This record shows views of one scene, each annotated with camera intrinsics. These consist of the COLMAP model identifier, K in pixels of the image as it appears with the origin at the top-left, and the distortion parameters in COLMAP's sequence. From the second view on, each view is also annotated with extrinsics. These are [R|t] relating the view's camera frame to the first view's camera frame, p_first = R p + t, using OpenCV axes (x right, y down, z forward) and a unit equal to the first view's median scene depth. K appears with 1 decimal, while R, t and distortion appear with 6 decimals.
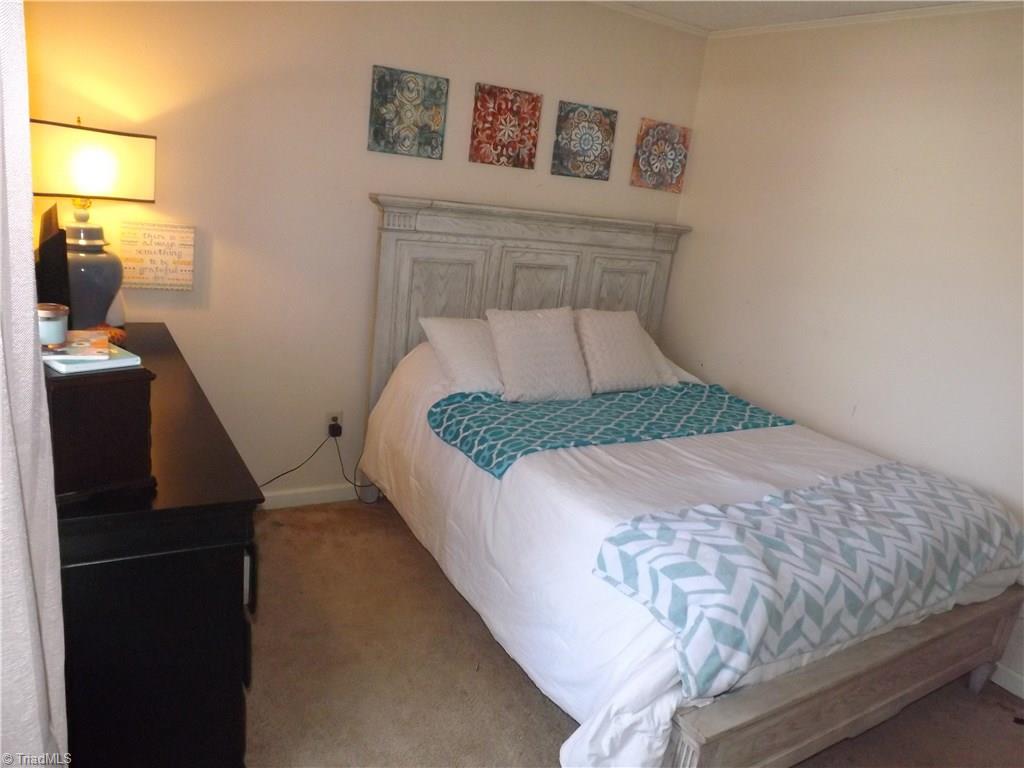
lens RADIAL K [[739.3, 0, 516.7], [0, 739.3, 381.1], [0, 0, 1]] dist [-0.062286, 0.009488]
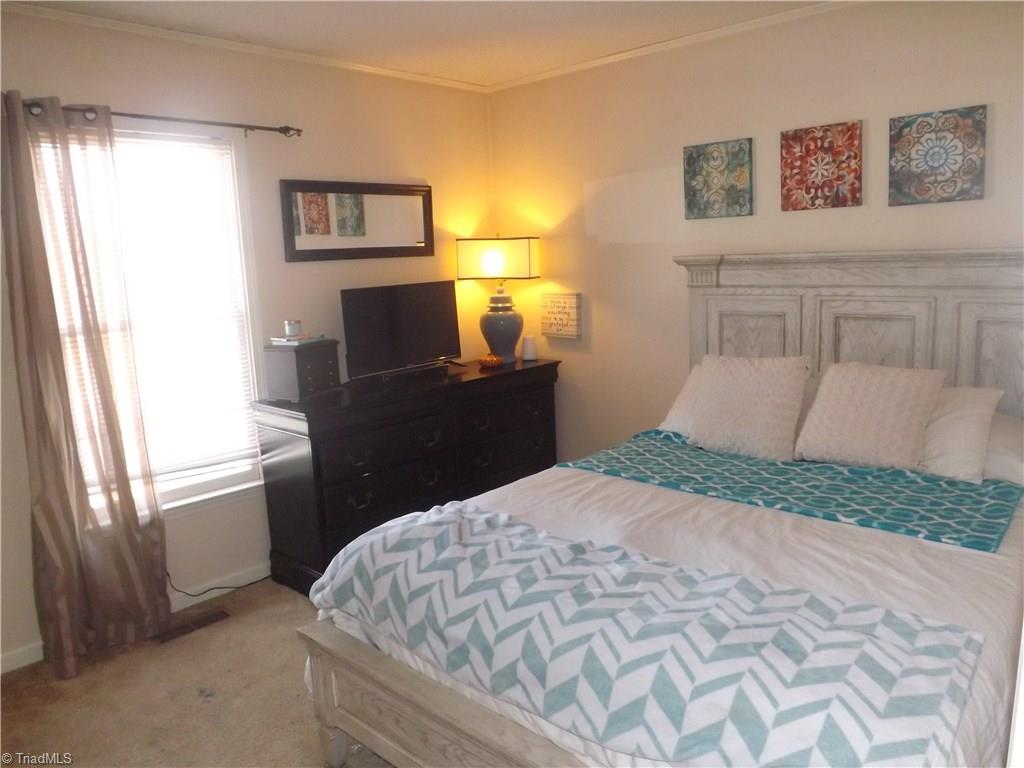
lens RADIAL K [[739.3, 0, 516.7], [0, 739.3, 381.1], [0, 0, 1]] dist [-0.062286, 0.009488]
pose [[0.267782, 0.031284, -0.962971, 0.778445], [-0.176935, 0.984072, -0.017233, 0.001270], [0.947094, 0.174998, 0.269052, 0.445168]]
